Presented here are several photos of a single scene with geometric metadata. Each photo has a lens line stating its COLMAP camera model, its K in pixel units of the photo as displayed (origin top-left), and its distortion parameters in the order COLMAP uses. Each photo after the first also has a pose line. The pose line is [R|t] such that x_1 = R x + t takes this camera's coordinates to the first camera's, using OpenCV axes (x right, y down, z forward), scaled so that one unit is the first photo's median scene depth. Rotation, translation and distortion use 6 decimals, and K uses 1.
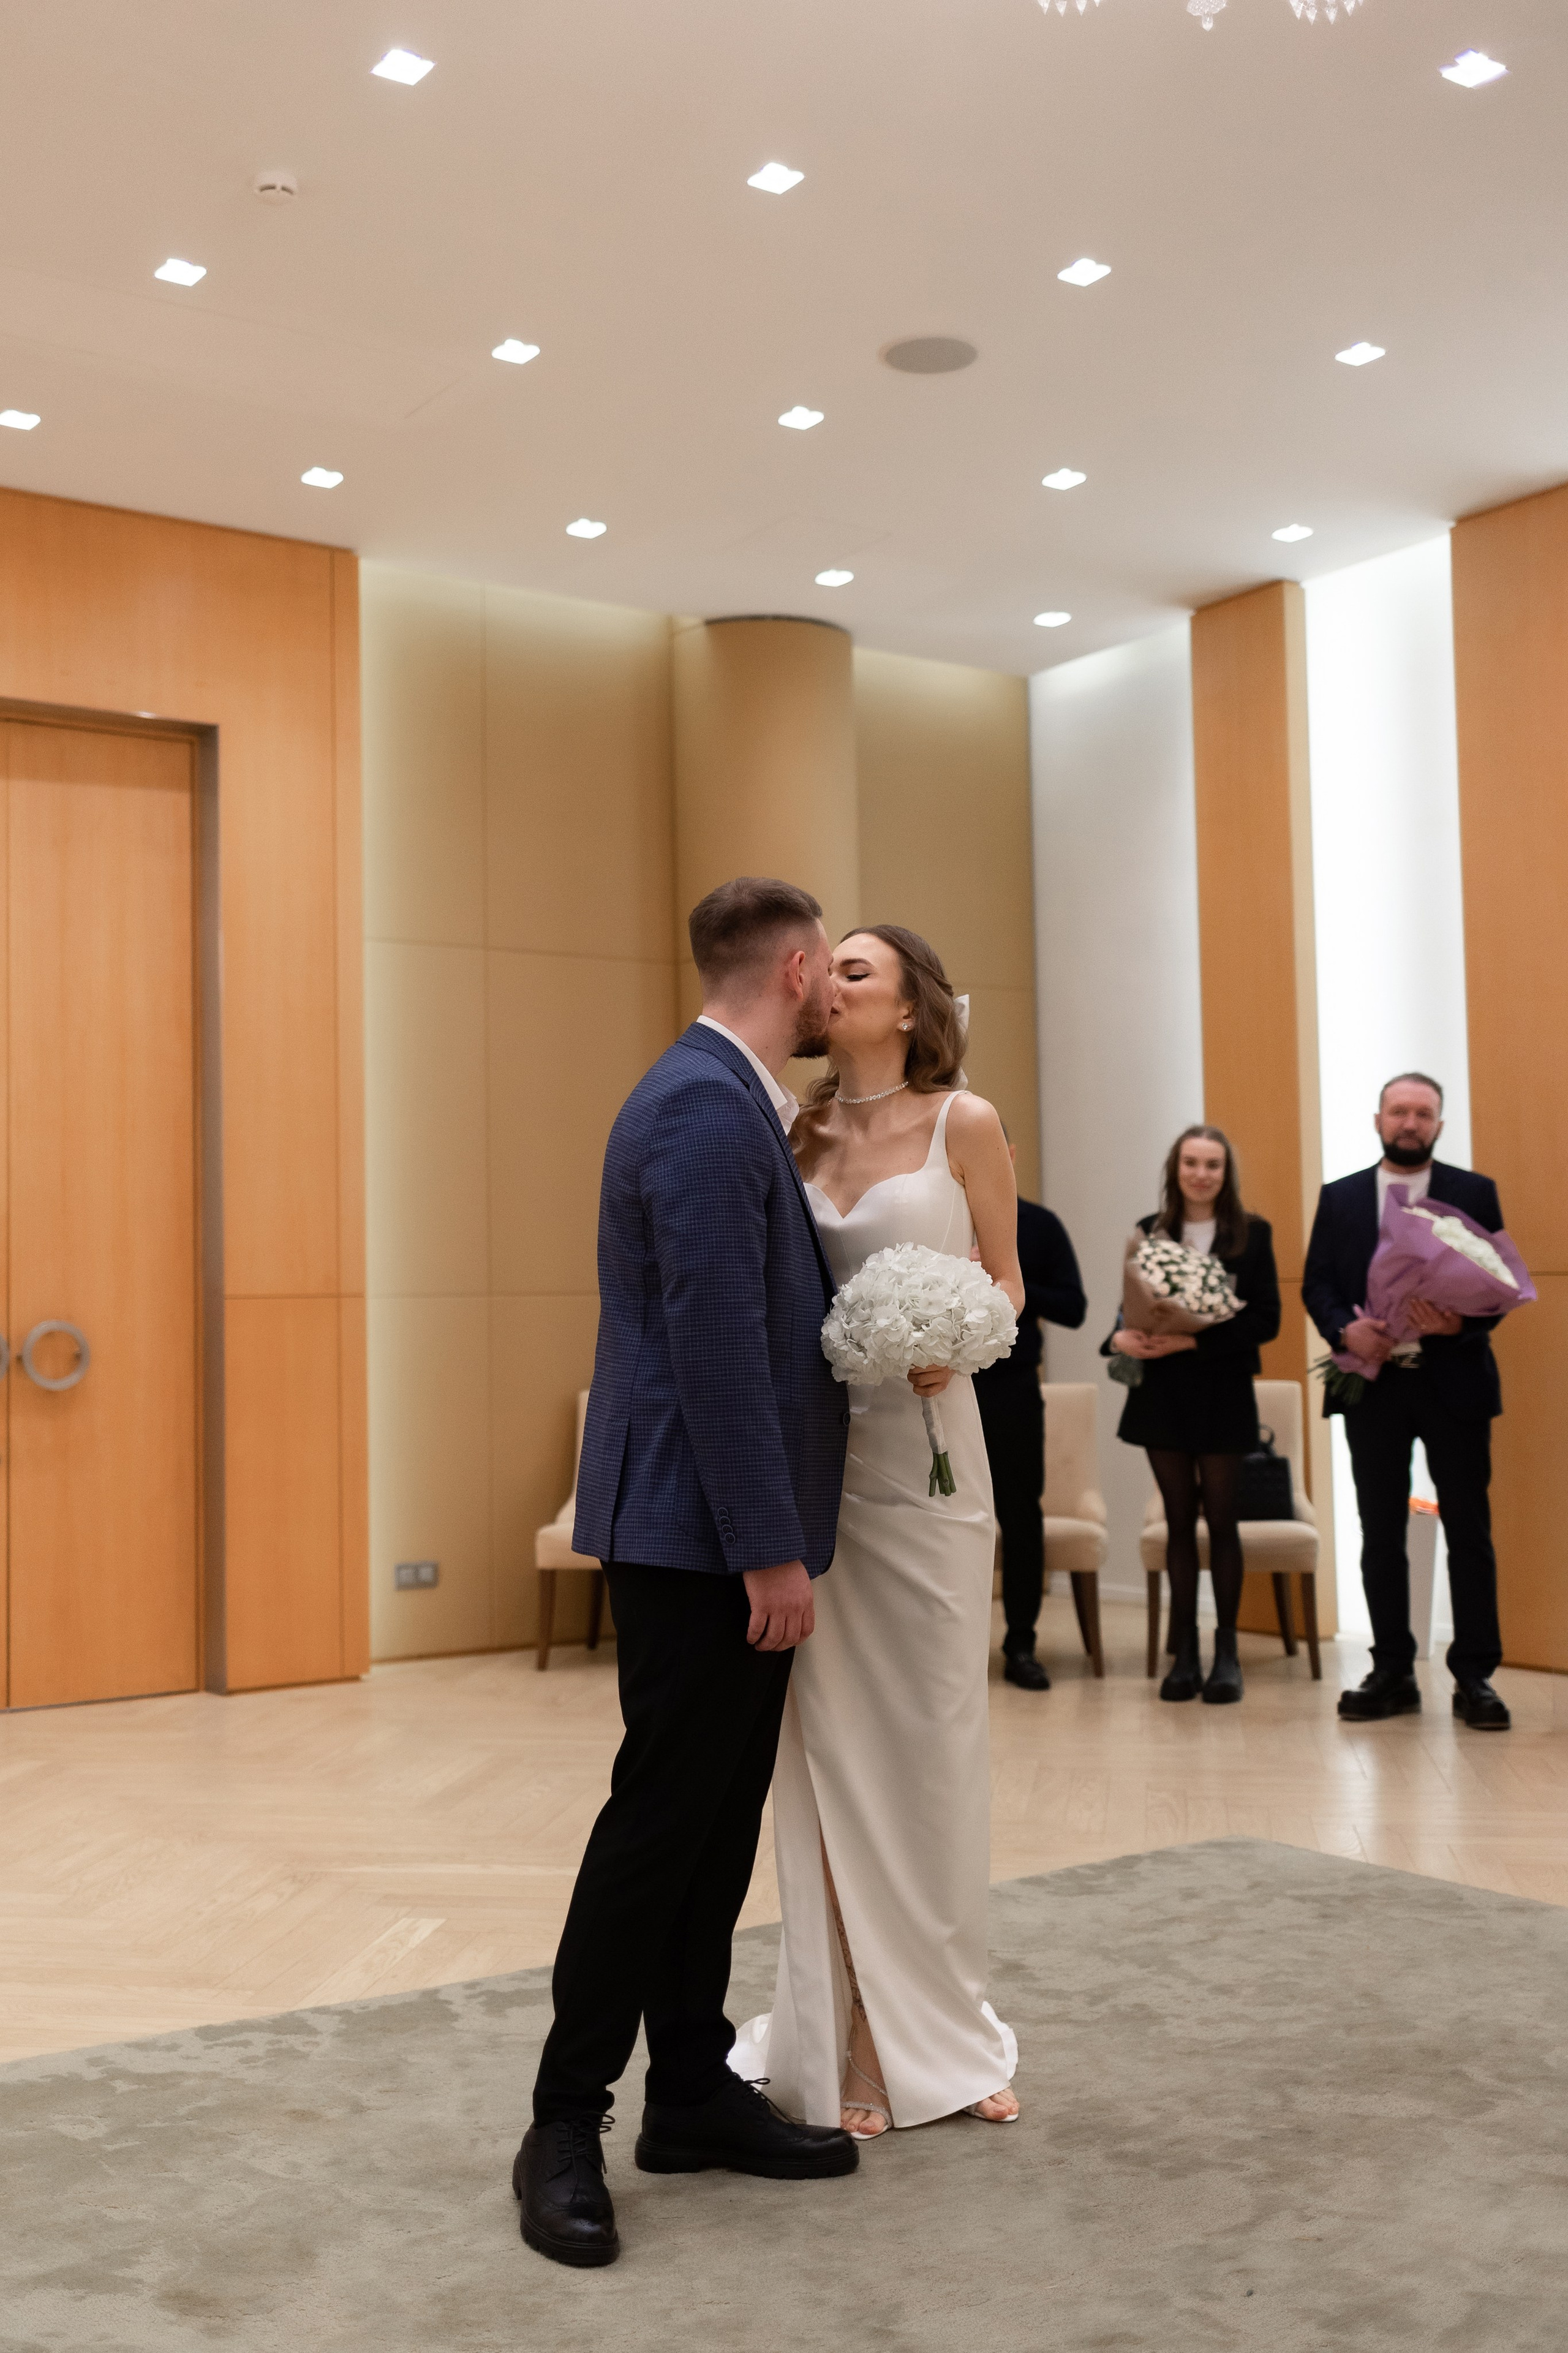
lens RADIAL K [[2510.2, 0, 775.9], [0, 2510.2, 1181.3], [0, 0, 1]] dist [0.014322, 0.000000]
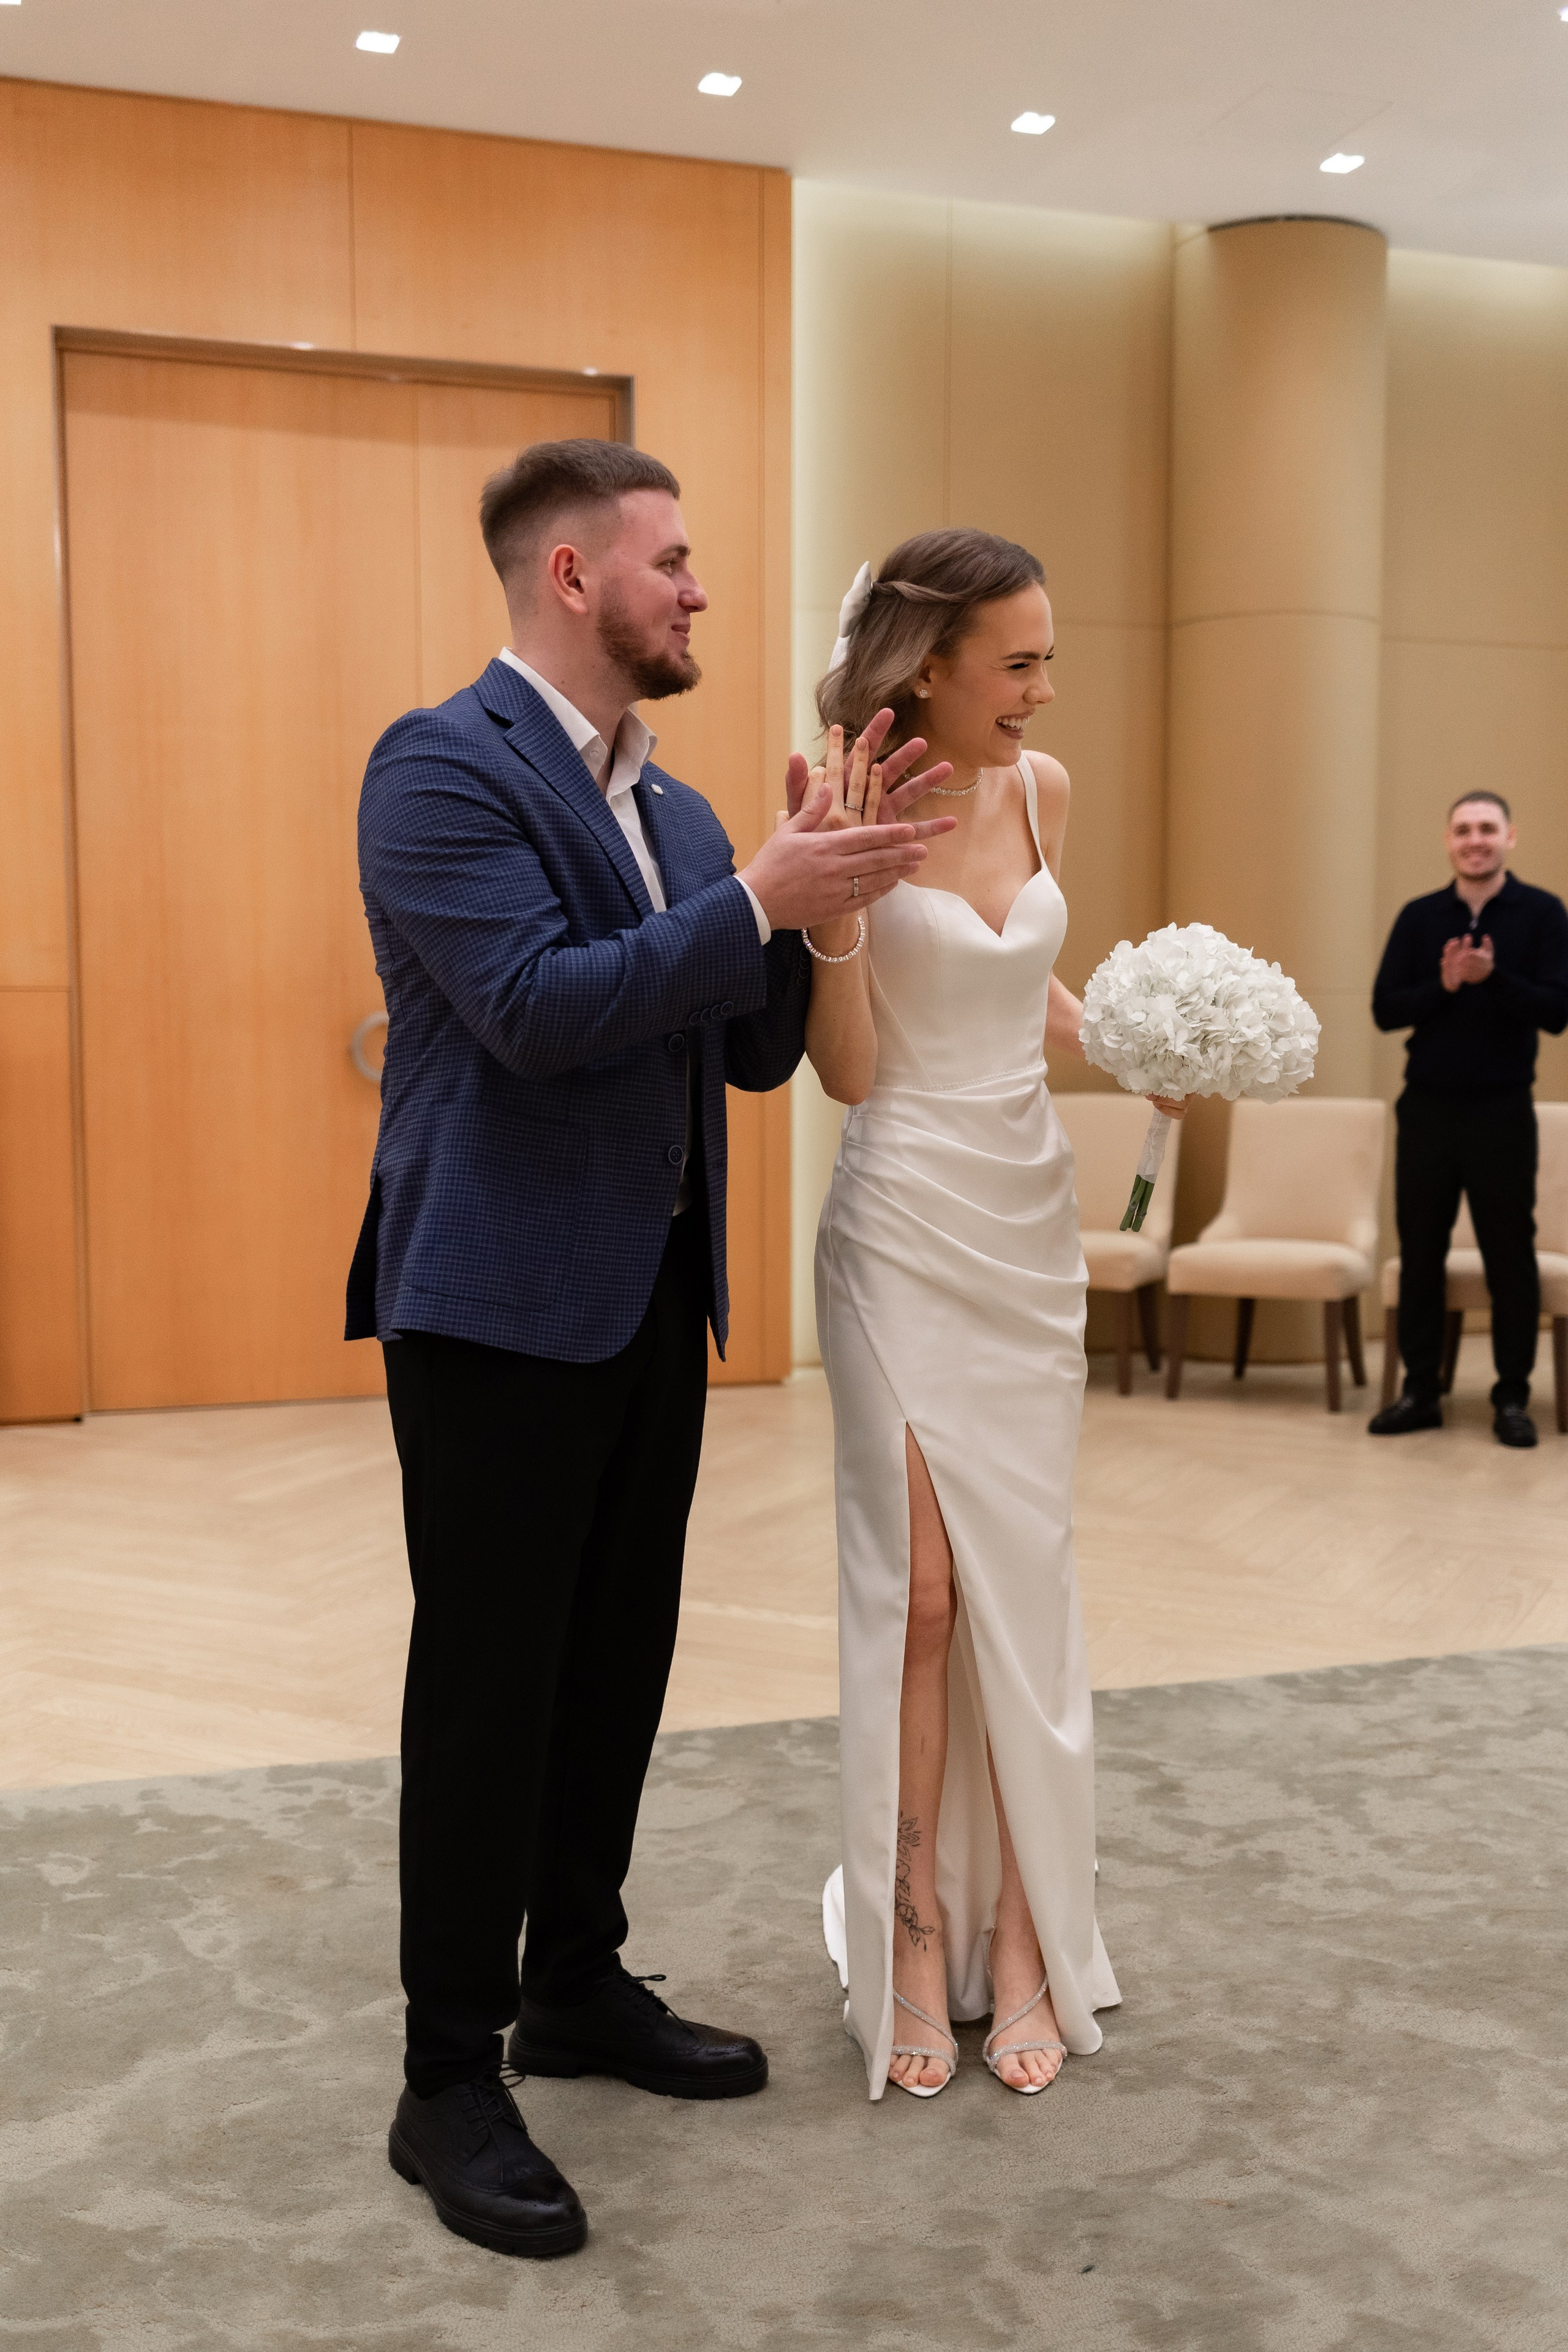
lens RADIAL K [[2509.3, 0, 788.9], [0, 2509.3, 1222.4], [0, 0, 1]] dist [0.014322, 0.000000]
pose [[0.960880, 0.039220, -0.274174, 0.199483], [-0.000926, 0.990373, 0.138423, 0.000782], [0.276963, -0.132754, 0.951666, 0.169124]]
